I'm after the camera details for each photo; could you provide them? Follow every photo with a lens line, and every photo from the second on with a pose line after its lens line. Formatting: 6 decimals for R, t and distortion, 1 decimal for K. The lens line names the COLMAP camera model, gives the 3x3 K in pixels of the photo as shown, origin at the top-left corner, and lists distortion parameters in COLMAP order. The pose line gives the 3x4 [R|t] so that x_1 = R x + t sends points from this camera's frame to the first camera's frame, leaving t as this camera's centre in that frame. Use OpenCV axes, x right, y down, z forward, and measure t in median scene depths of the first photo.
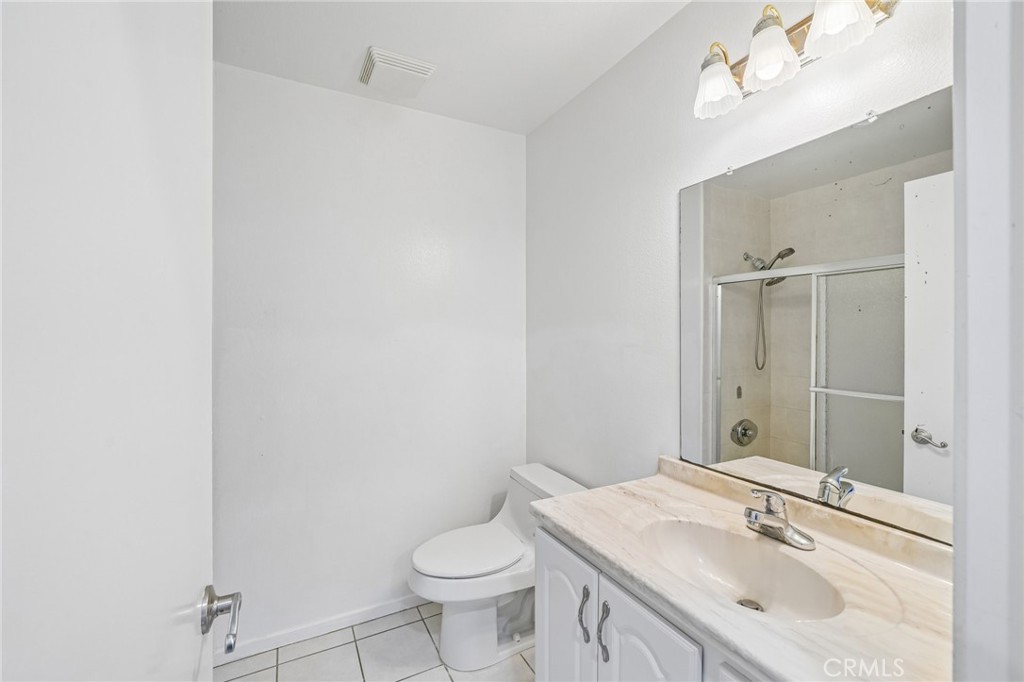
lens RADIAL K [[424.0, 0, 544.4], [0, 424.0, 352.3], [0, 0, 1]] dist [-0.007966, 0.002600]
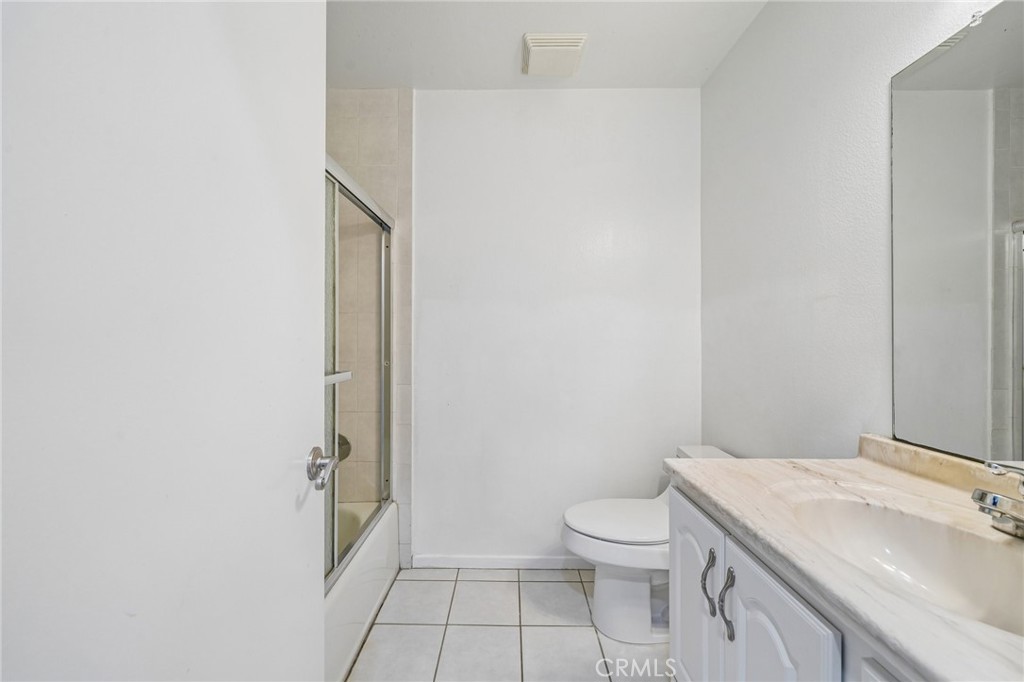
lens RADIAL K [[424.0, 0, 512.6], [0, 424.0, 337.8], [0, 0, 1]] dist [-0.007966, 0.002600]
pose [[0.874287, -0.007322, -0.485355, 0.125799], [0.002729, 0.999945, -0.010169, 0.104843], [0.485402, 0.007566, 0.874258, 0.047761]]
